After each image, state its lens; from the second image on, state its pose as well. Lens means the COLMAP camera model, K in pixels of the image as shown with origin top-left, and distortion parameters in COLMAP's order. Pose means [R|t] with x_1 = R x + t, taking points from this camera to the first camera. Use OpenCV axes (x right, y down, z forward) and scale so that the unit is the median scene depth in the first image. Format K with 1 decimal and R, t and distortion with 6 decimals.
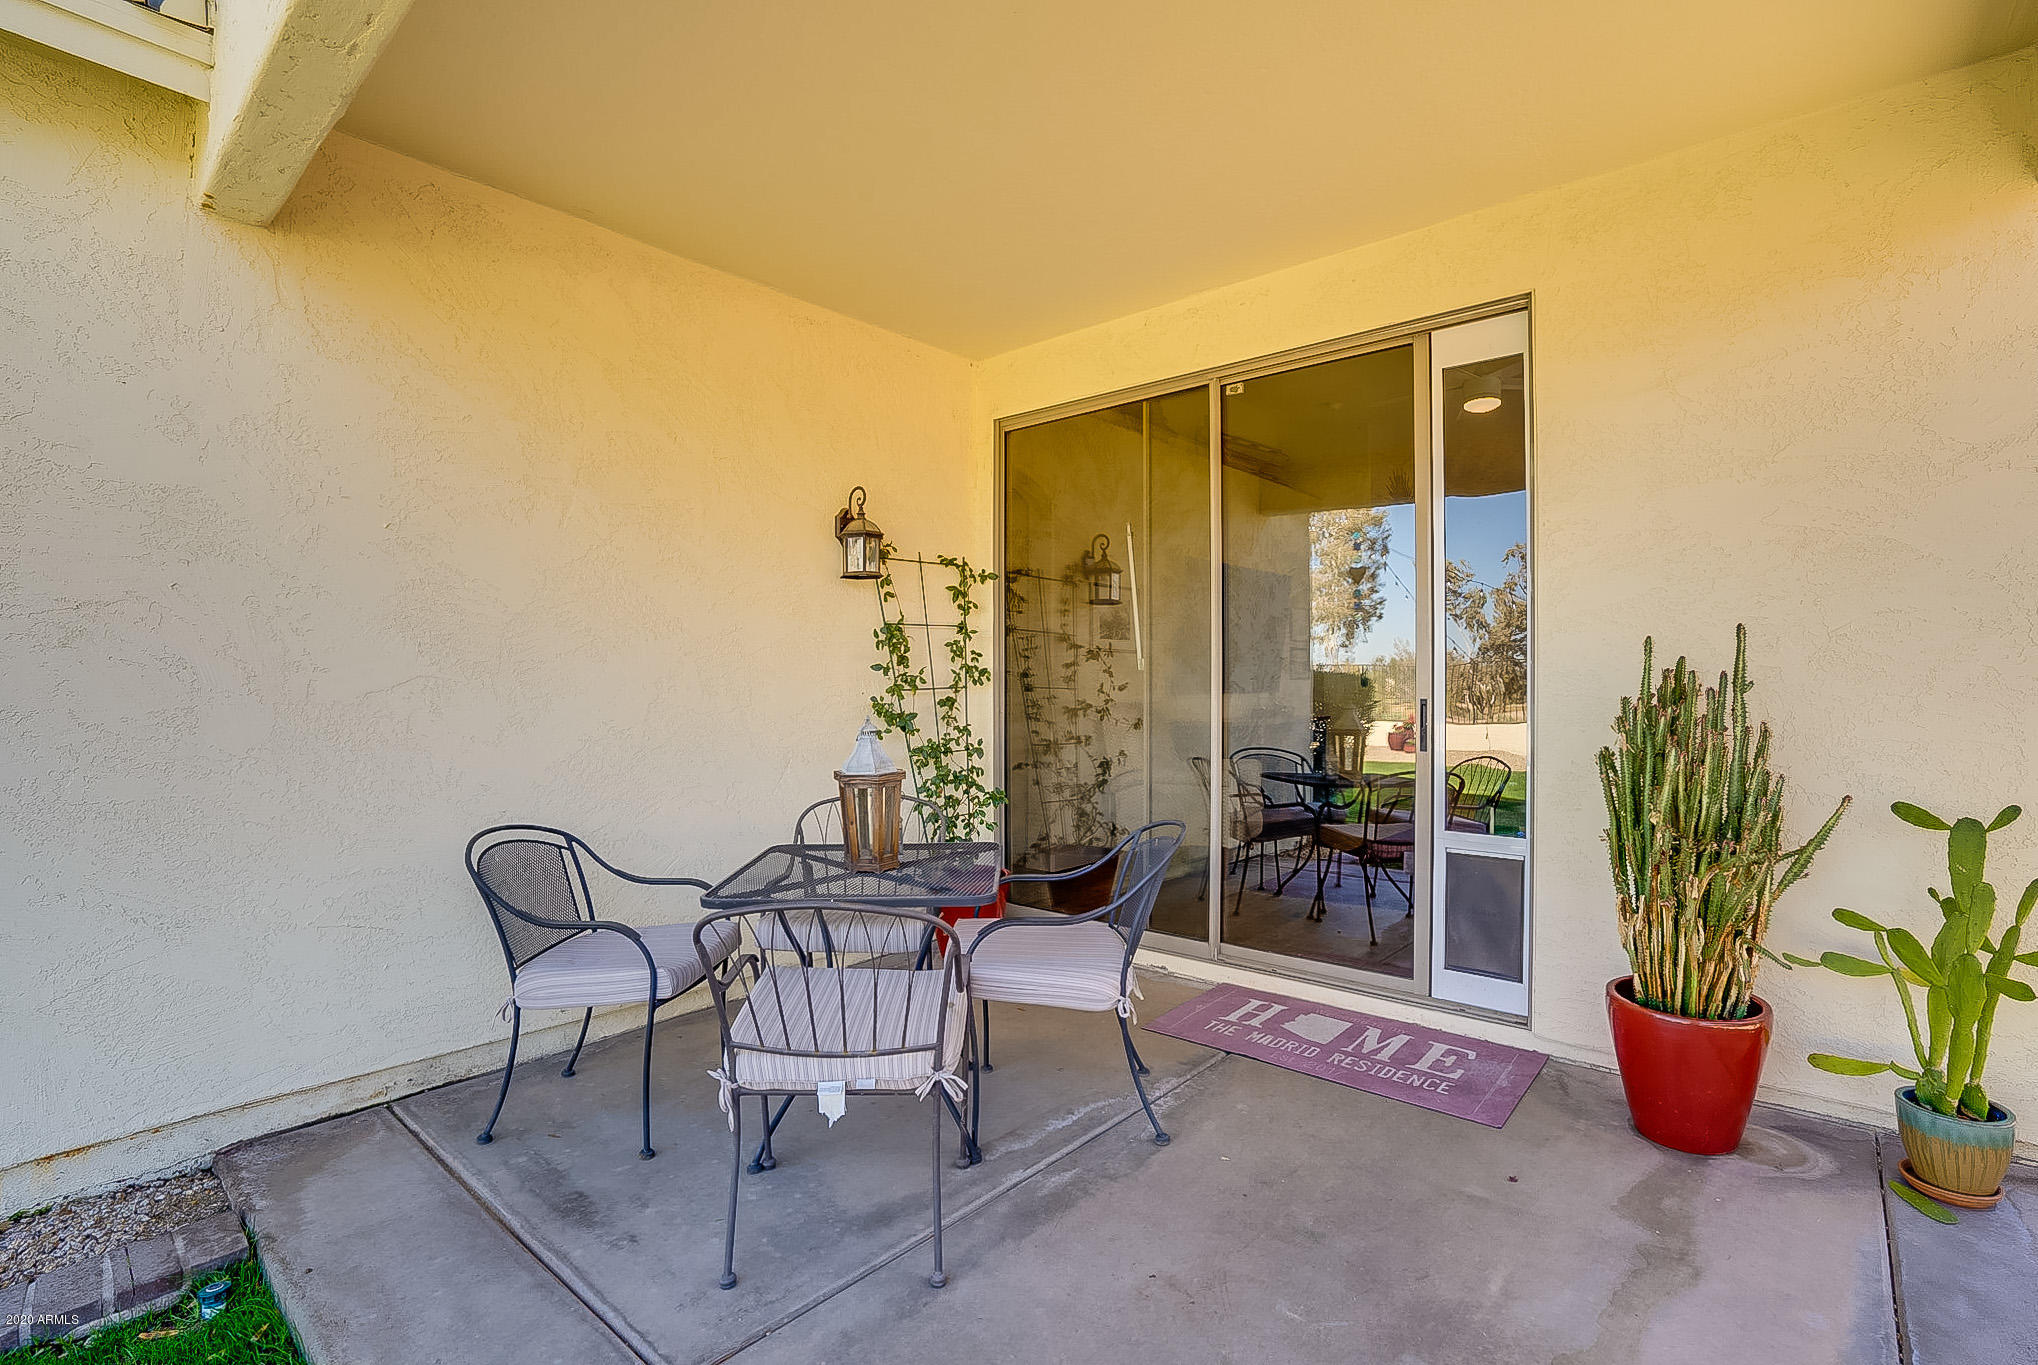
lens RADIAL K [[948.3, 0, 1022.6], [0, 948.3, 682.5], [0, 0, 1]] dist [-0.041438, 0.011765]
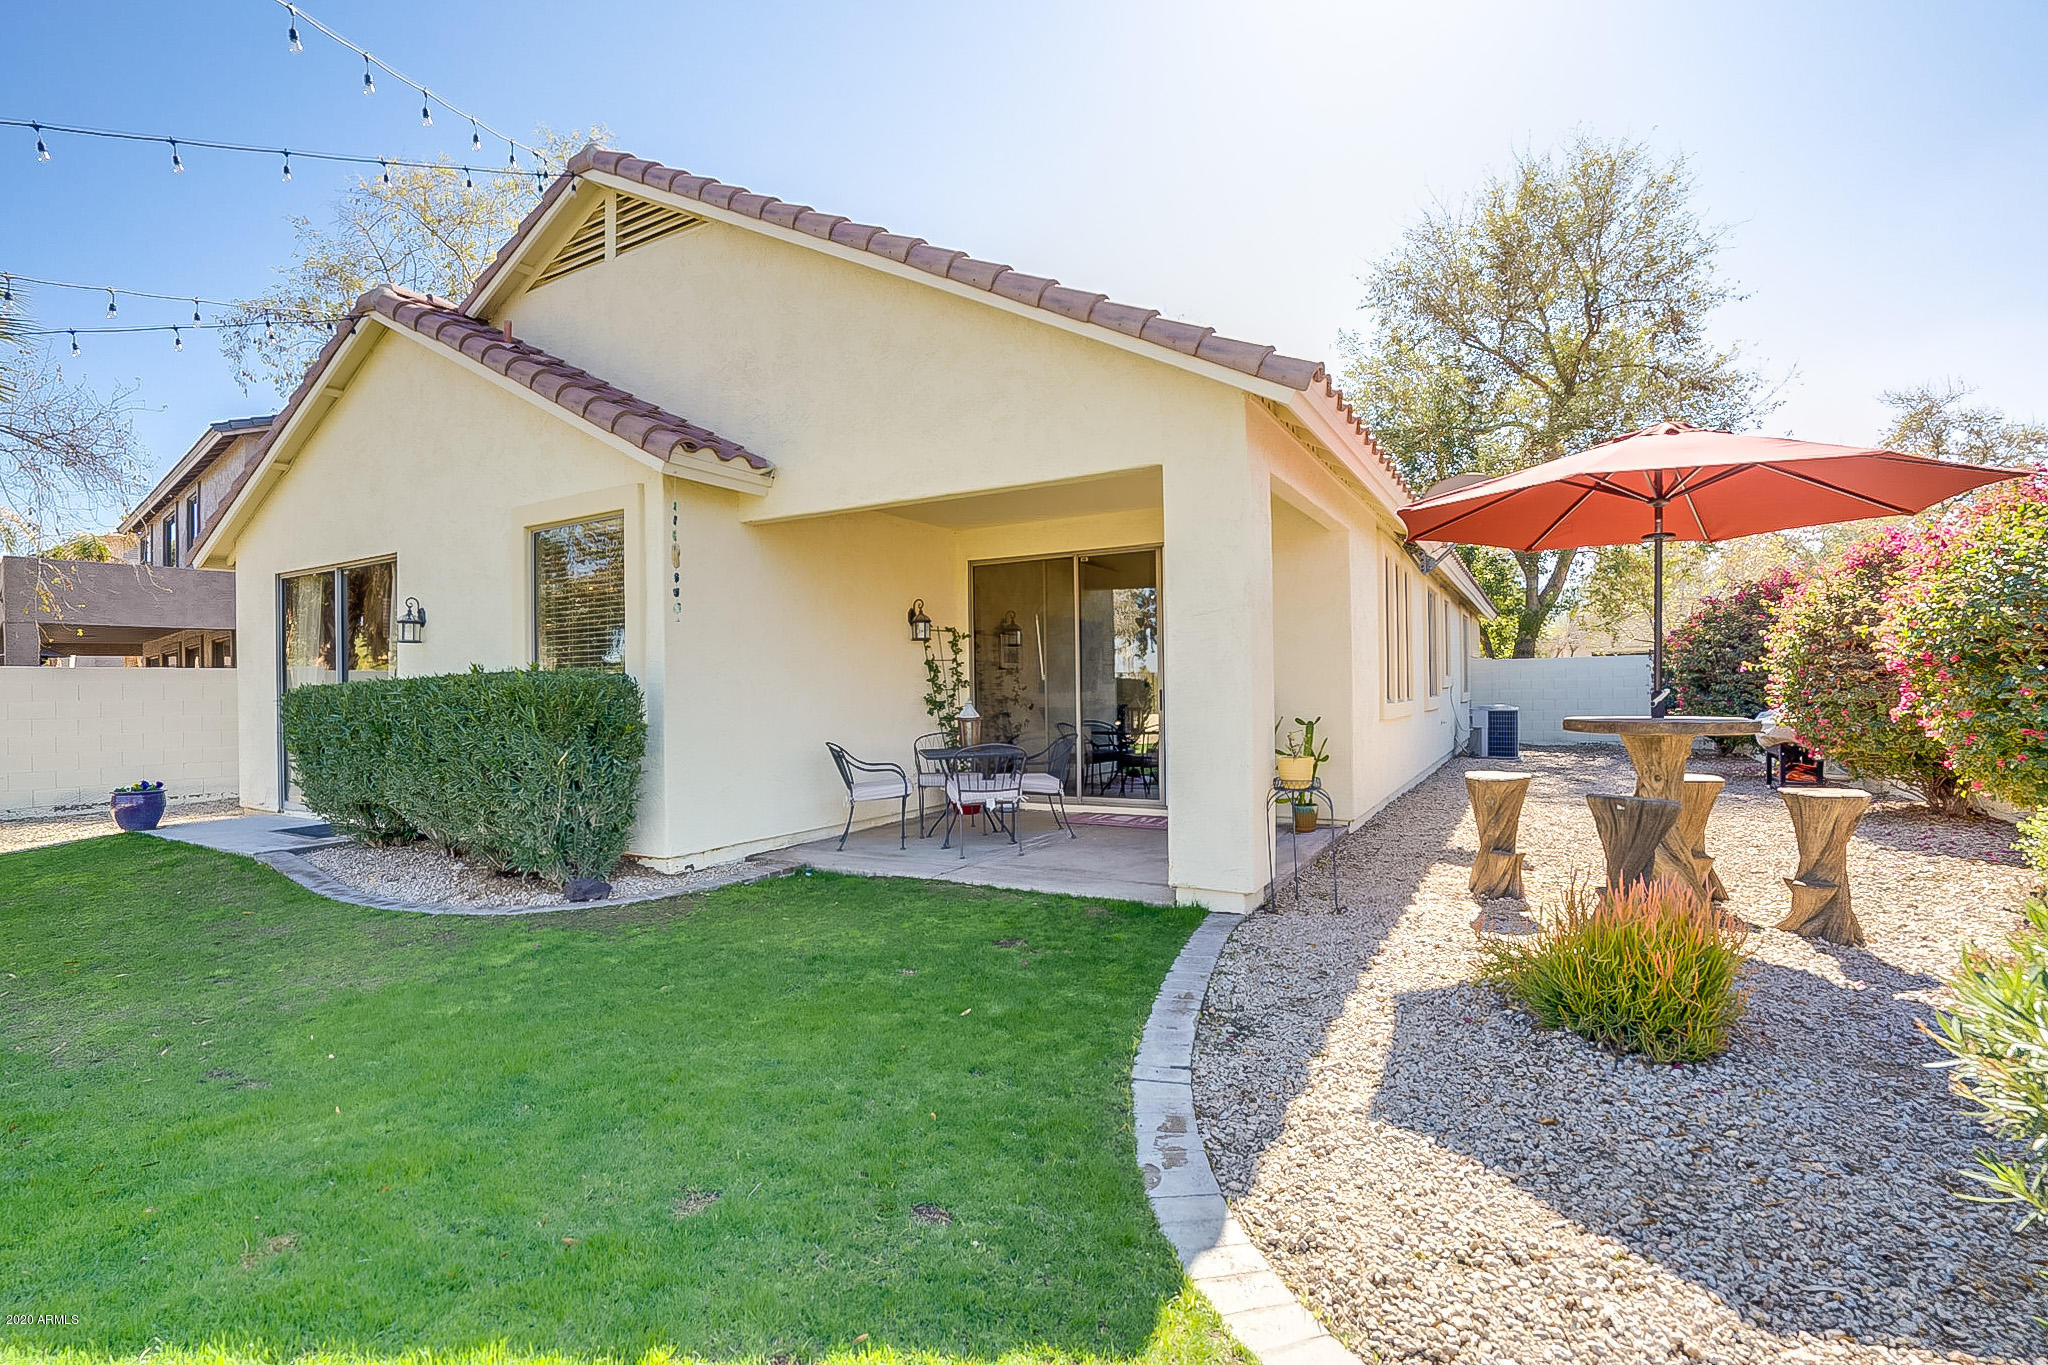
lens RADIAL K [[952.9, 0, 1019.1], [0, 952.9, 683.0], [0, 0, 1]] dist [-0.041438, 0.011765]
pose [[0.980094, -0.010300, 0.198268, -0.340564], [0.011398, 0.999925, -0.004396, 0.001749], [-0.198208, 0.006568, 0.980138, -1.078481]]
